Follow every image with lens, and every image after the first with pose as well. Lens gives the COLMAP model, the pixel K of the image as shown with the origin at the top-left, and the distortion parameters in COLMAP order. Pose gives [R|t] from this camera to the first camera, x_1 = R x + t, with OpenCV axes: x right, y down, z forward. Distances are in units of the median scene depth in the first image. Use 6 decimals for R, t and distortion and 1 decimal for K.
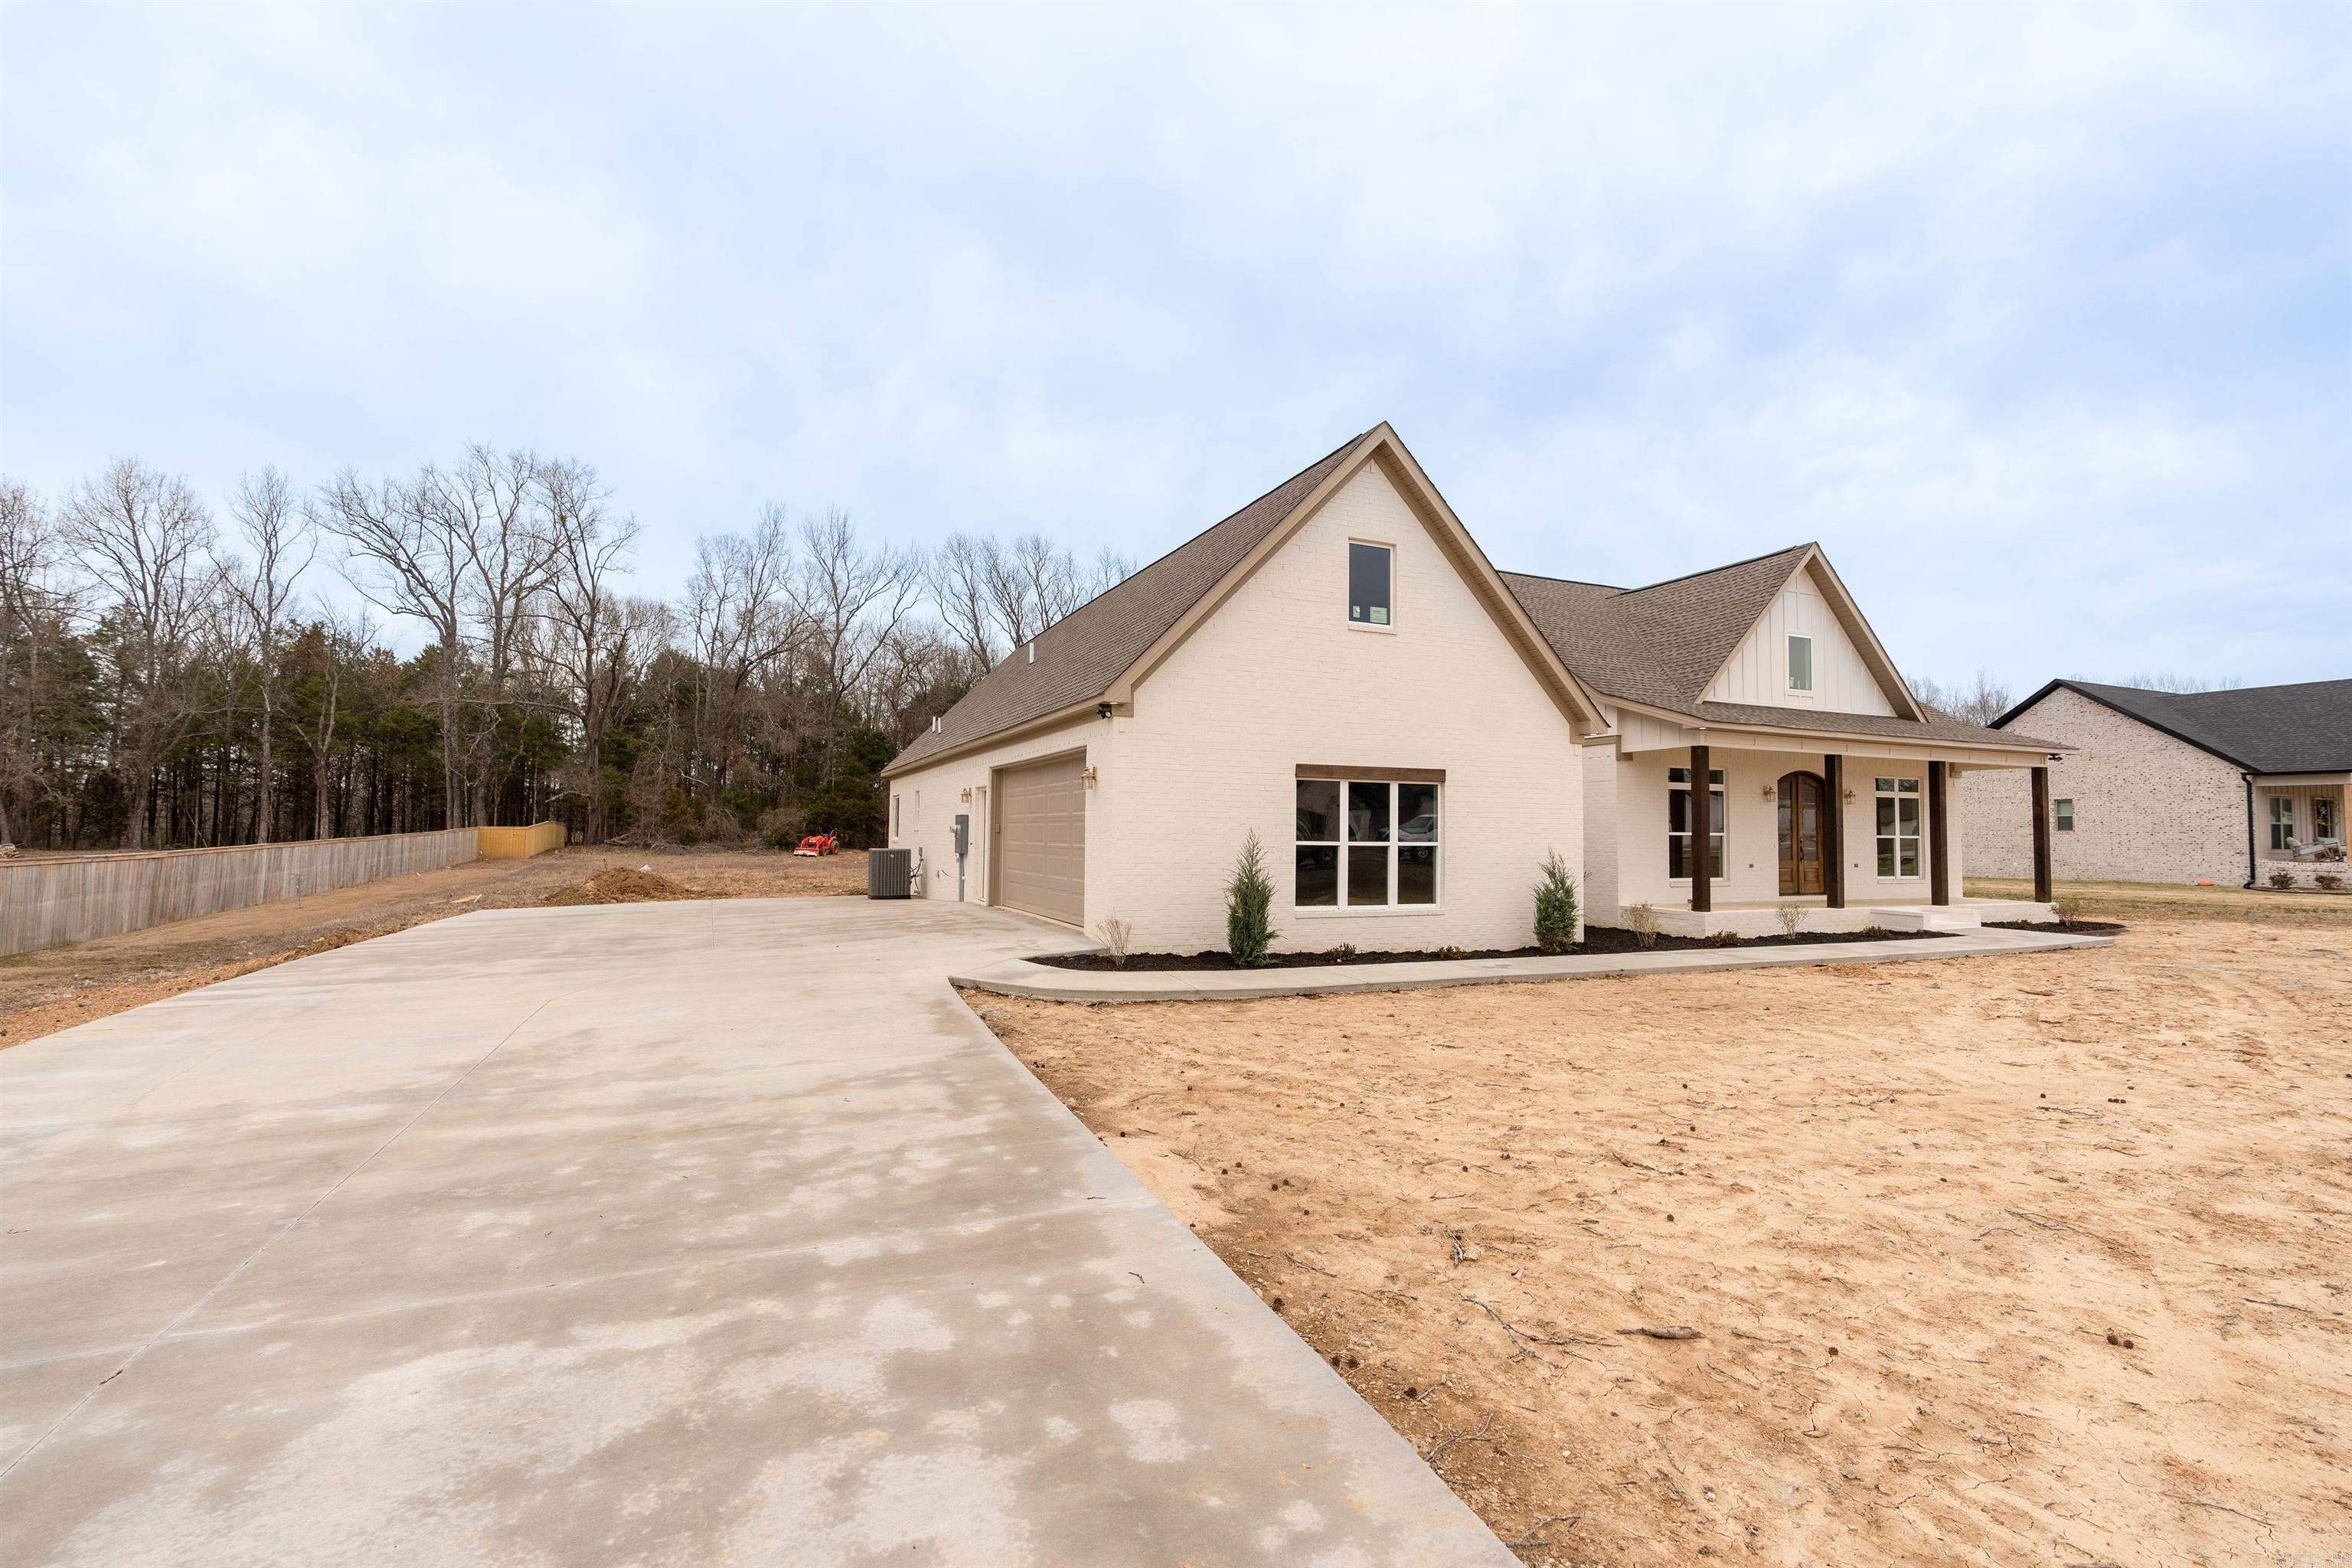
lens RADIAL K [[1061.3, 0, 1176.0], [0, 1061.3, 784.0], [0, 0, 1]] dist [-0.001368, 0.000132]
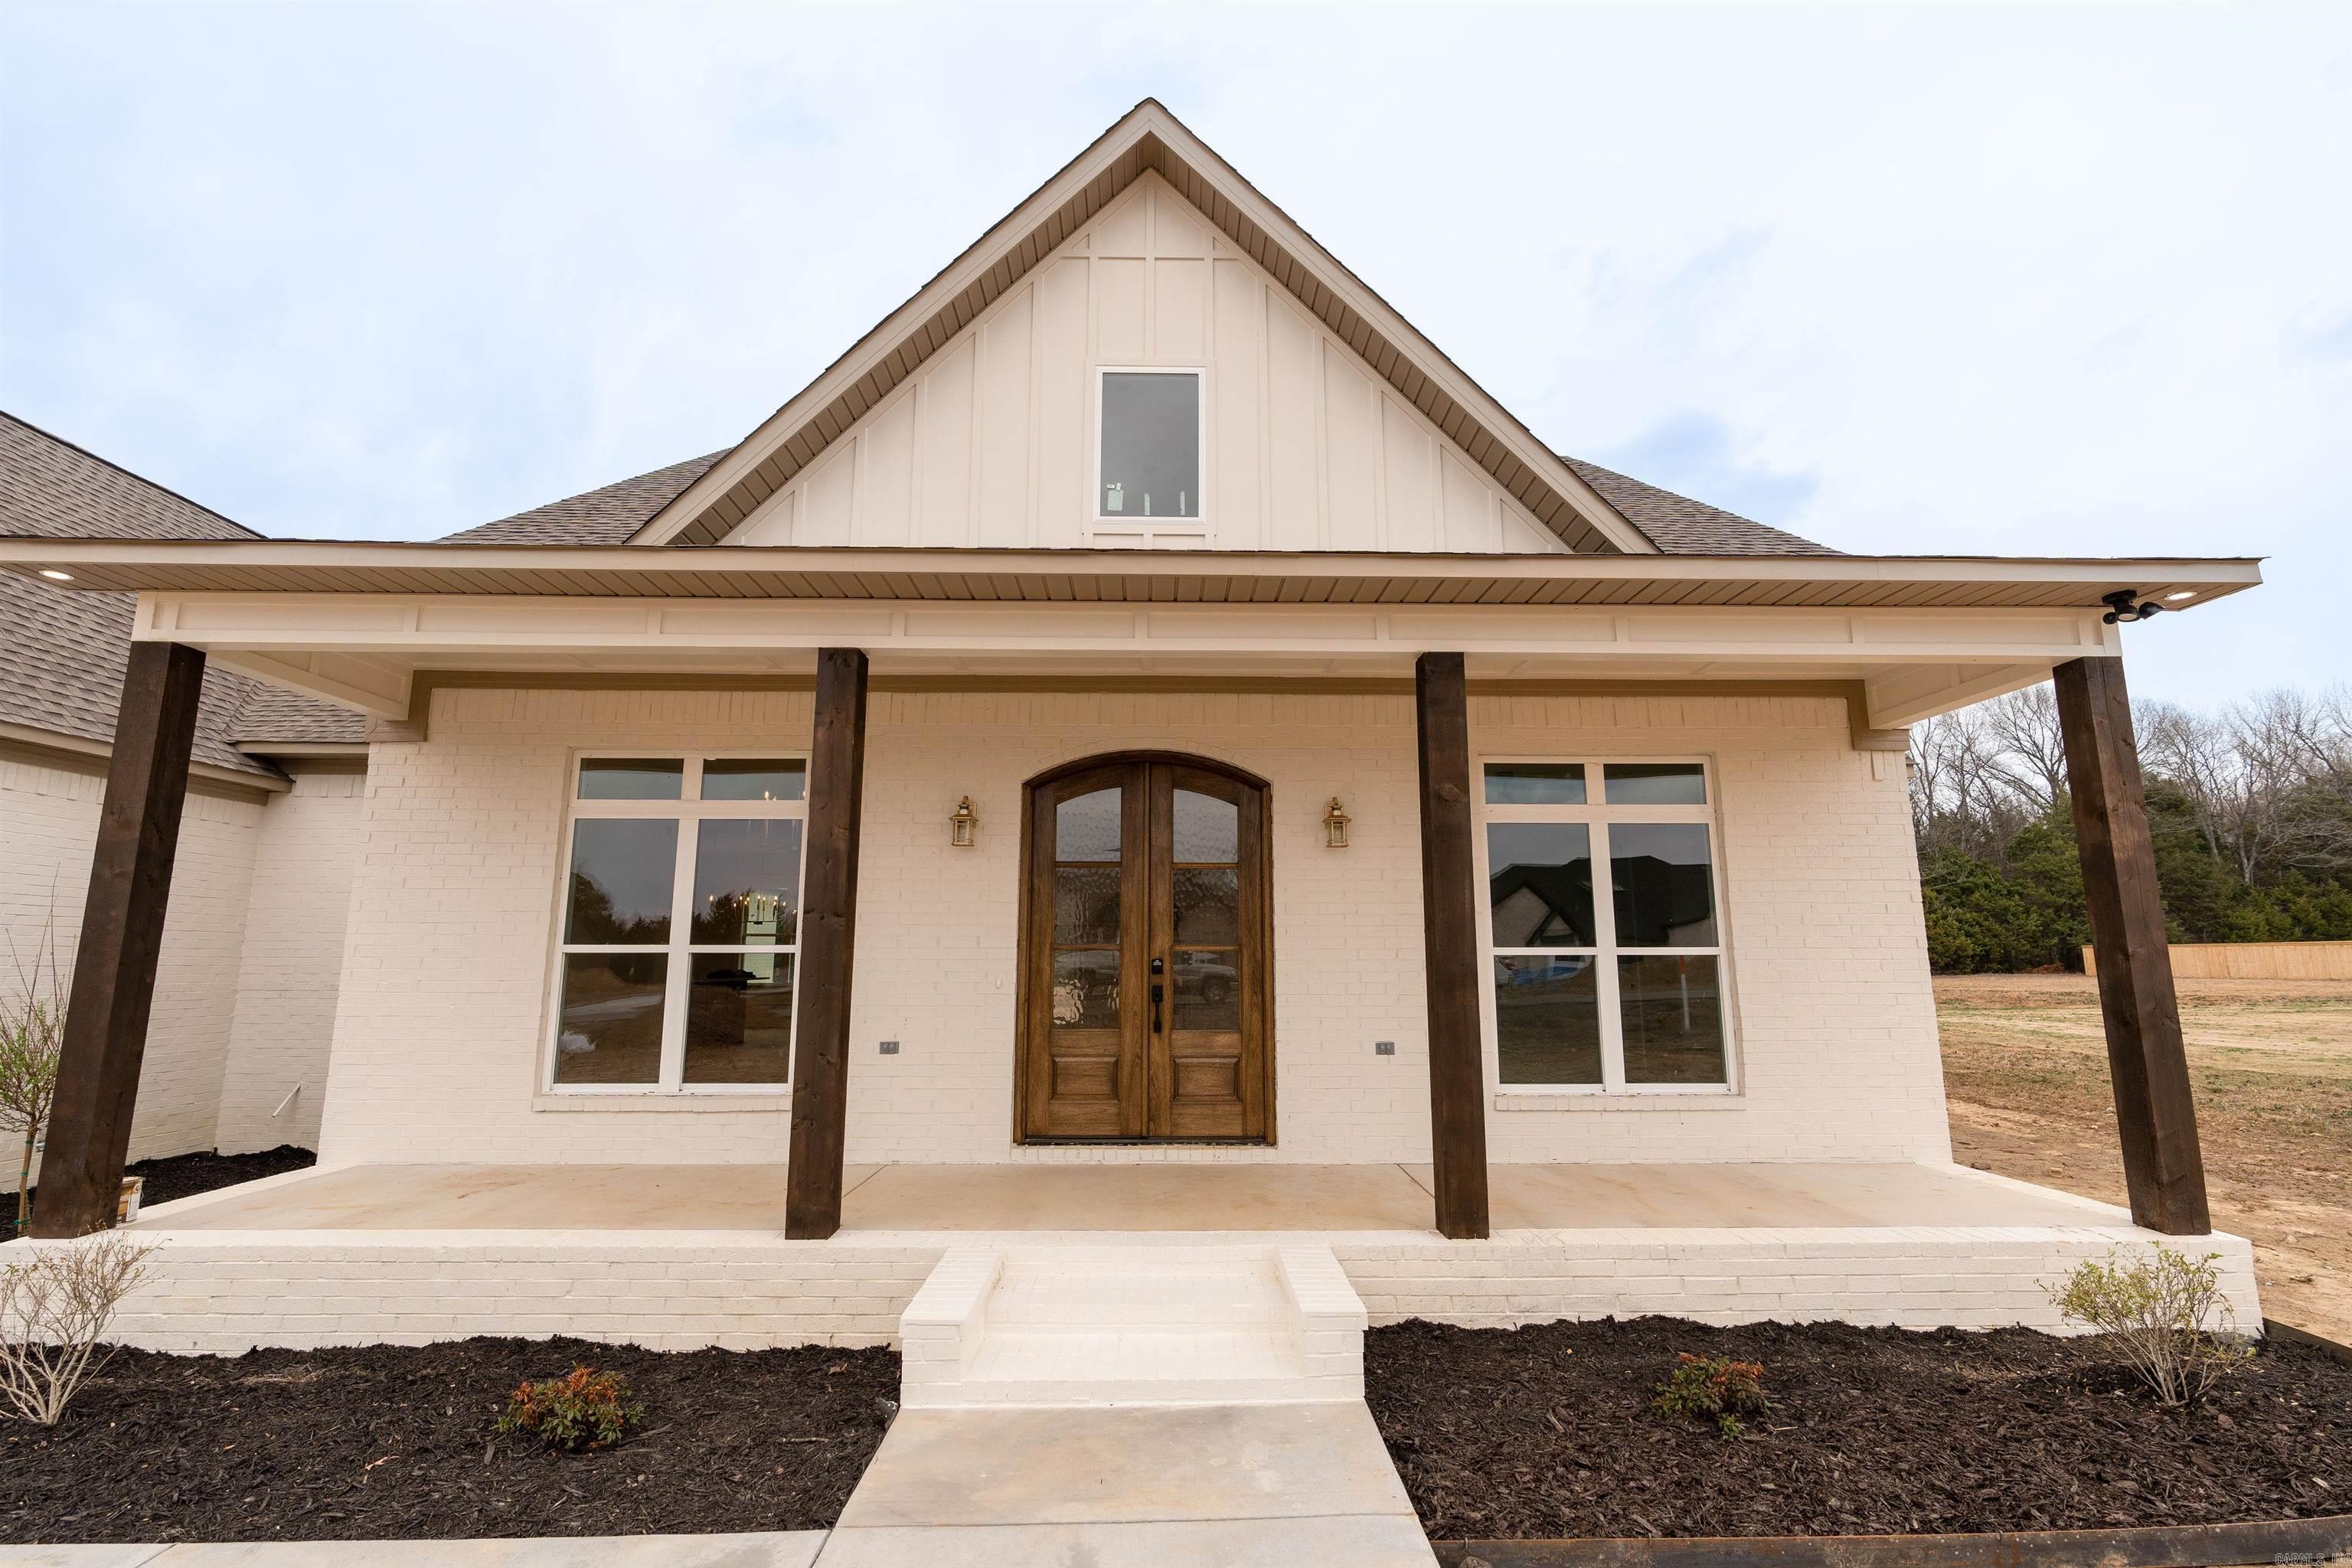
lens RADIAL K [[1061.3, 0, 1176.0], [0, 1061.3, 784.0], [0, 0, 1]] dist [-0.001368, 0.000132]
pose [[0.922261, -0.072390, -0.379728, 0.804169], [0.026423, 0.991817, -0.124902, 0.043607], [0.385663, 0.105159, 0.916627, 0.781221]]
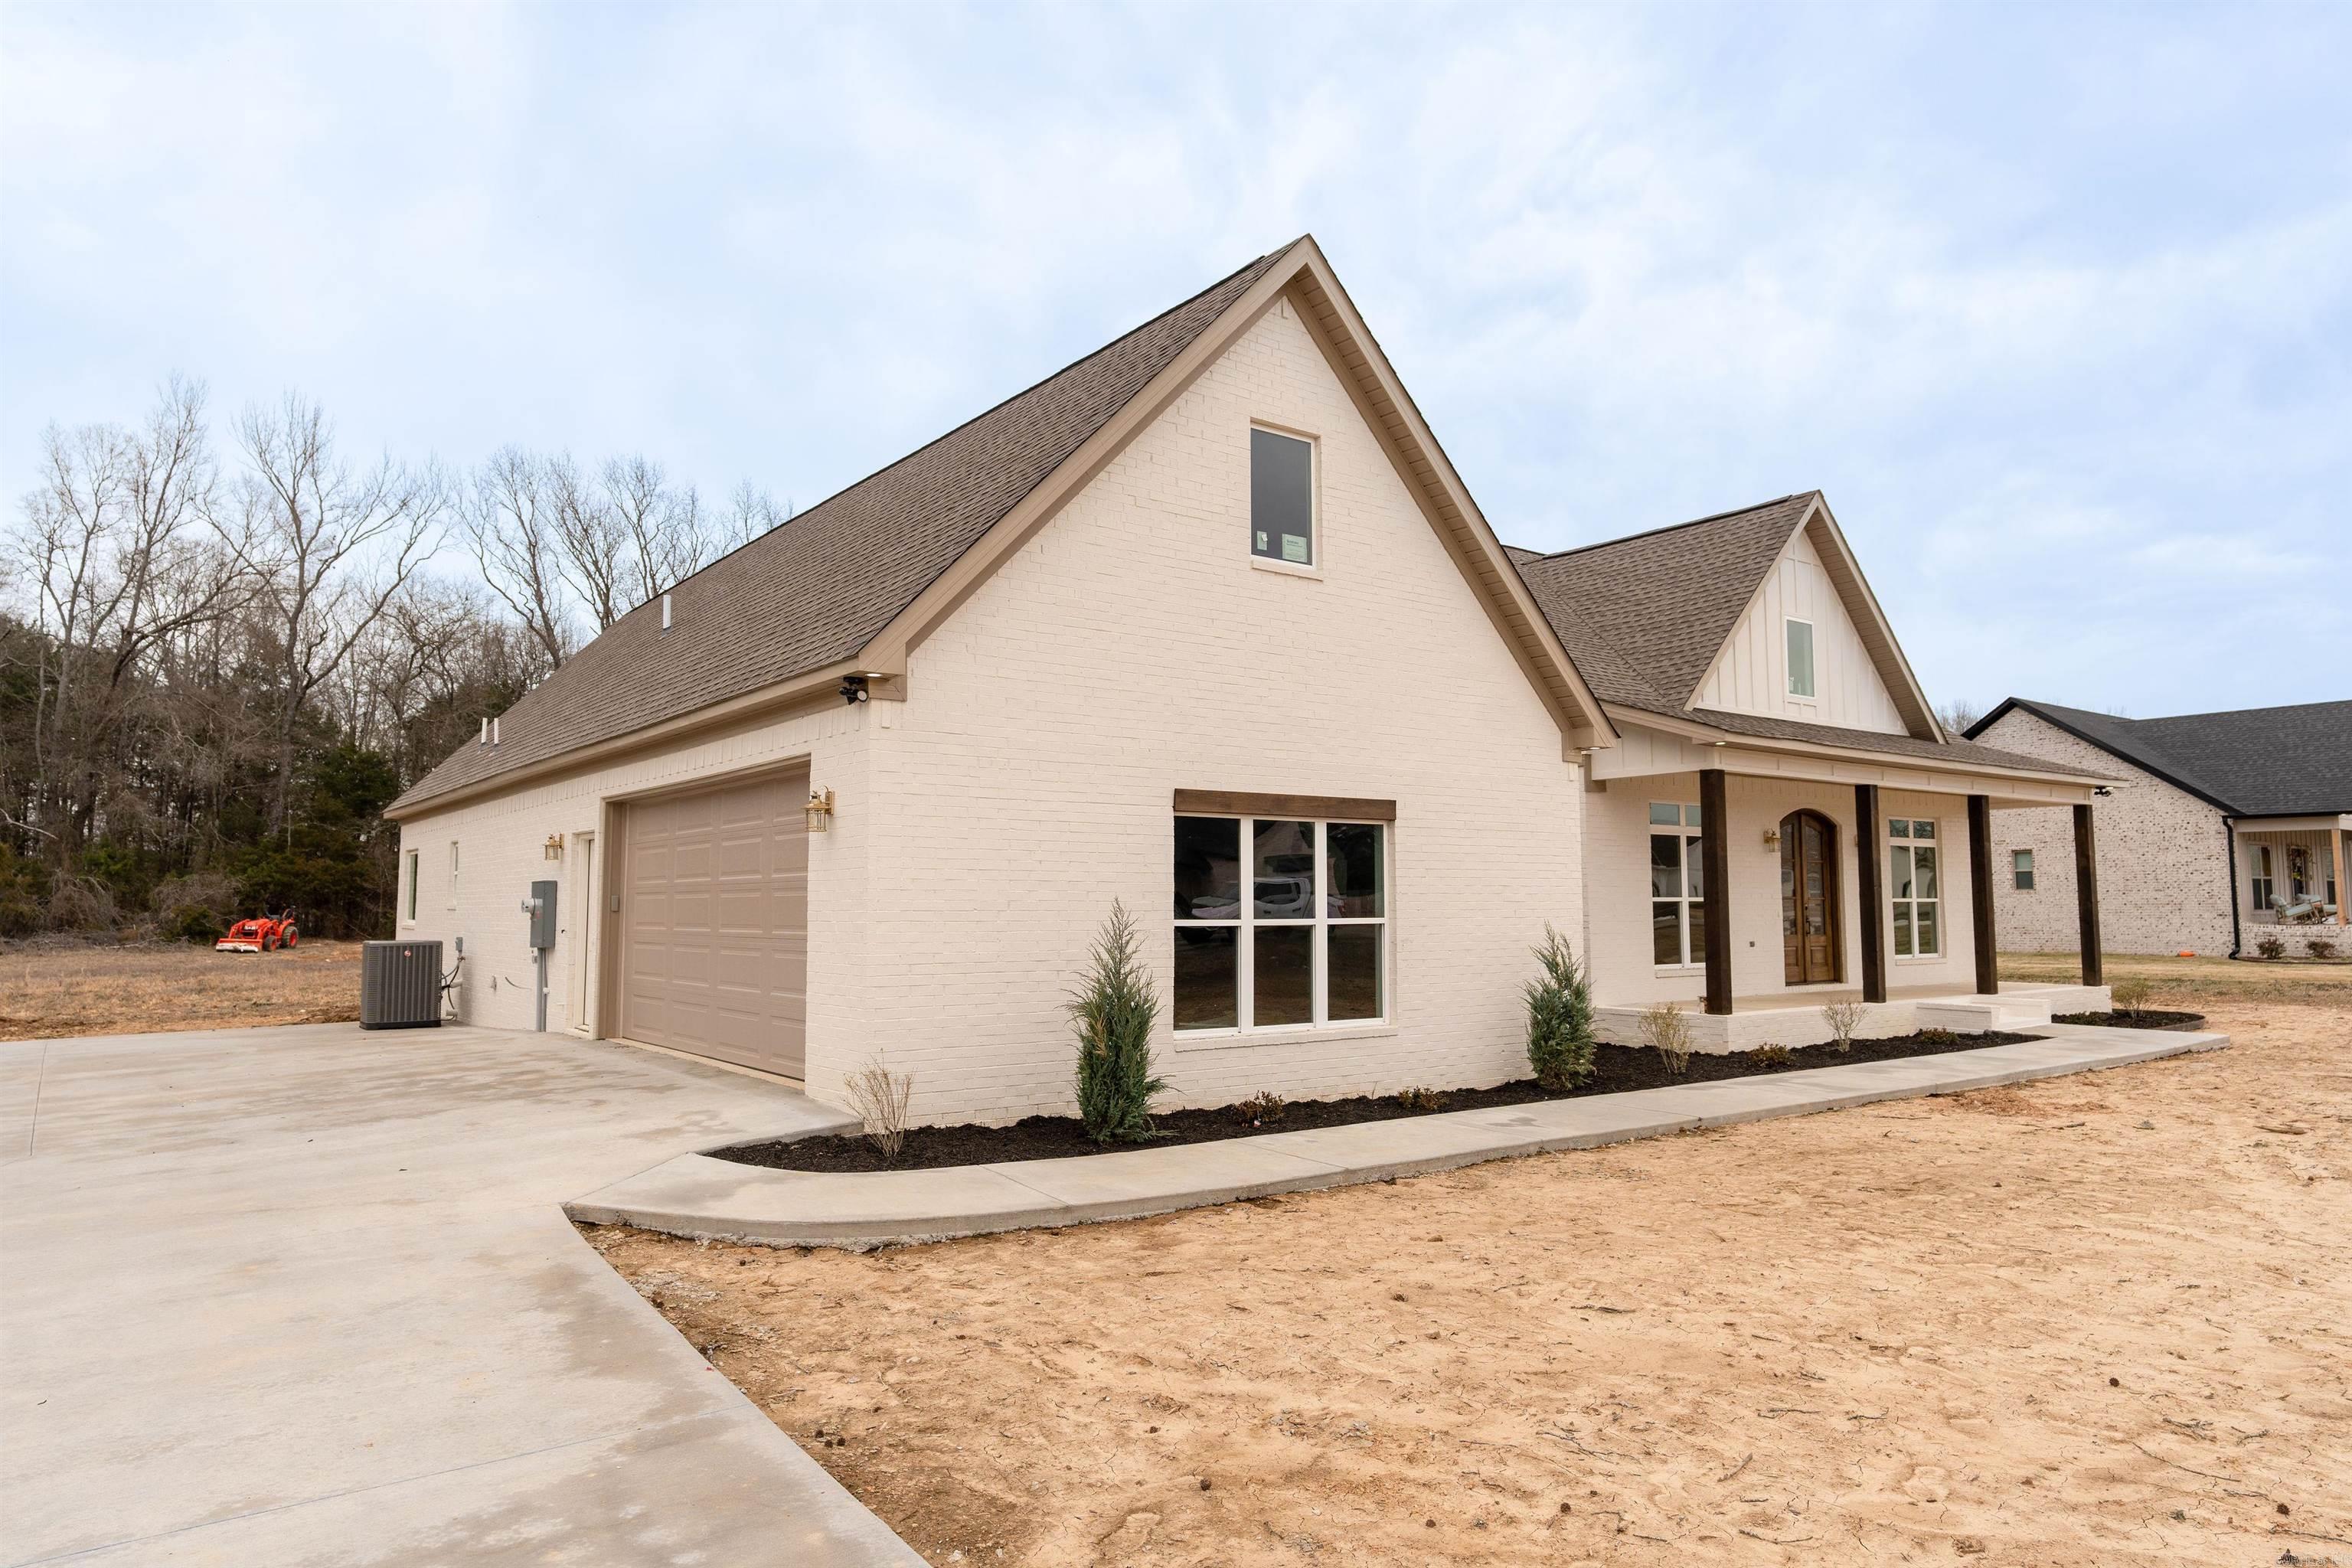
lens RADIAL K [[1477.1, 0, 1176.0], [0, 1477.1, 784.0], [0, 0, 1]] dist [0.003577, 0.002554]
pose [[0.973983, 0.005852, 0.226546, -0.052554], [0.002026, 0.999402, -0.034526, 0.004972], [-0.226612, 0.034087, 0.973388, 0.143457]]
